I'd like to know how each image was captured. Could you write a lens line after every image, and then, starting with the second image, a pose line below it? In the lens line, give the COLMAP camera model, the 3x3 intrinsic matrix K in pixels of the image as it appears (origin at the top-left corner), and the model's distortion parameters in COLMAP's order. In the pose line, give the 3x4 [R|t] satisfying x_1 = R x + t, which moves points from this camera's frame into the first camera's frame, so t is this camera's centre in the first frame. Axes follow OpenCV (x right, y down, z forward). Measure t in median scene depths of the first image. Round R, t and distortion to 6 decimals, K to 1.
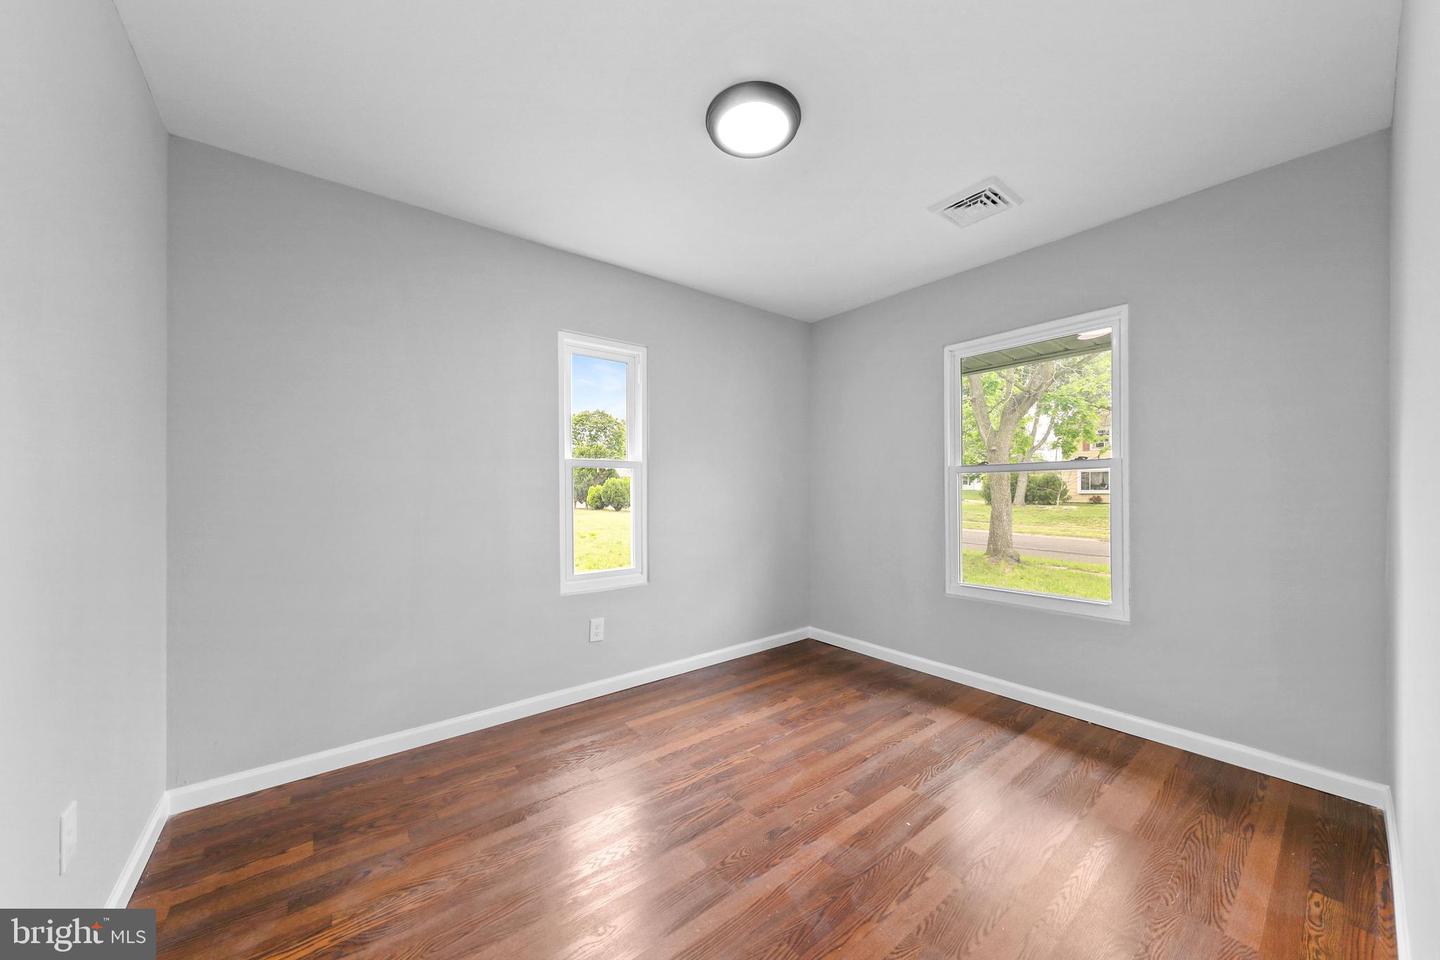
lens RADIAL K [[517.9, 0, 720.0], [0, 517.9, 480.0], [0, 0, 1]] dist [0.000355, -0.000081]
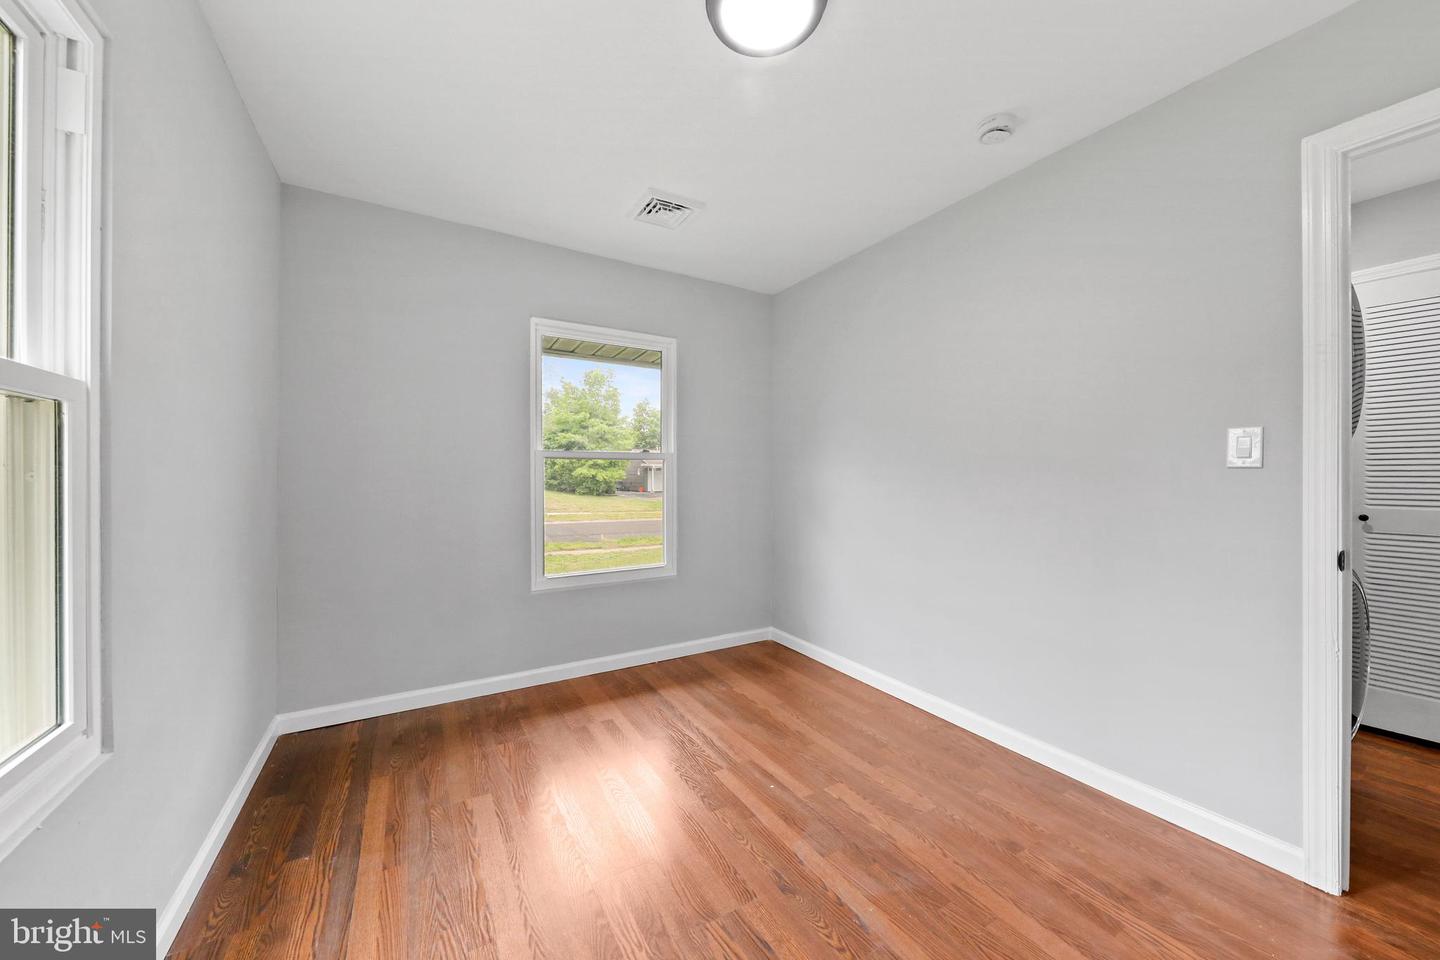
lens RADIAL K [[517.3, 0, 722.4], [0, 517.3, 460.2], [0, 0, 1]] dist [0.001503, 0.000019]
pose [[0.116233, 0.035667, 0.992581, -0.516688], [-0.023710, 0.999170, -0.033128, 0.018570], [-0.992939, -0.019684, 0.116982, 0.694092]]
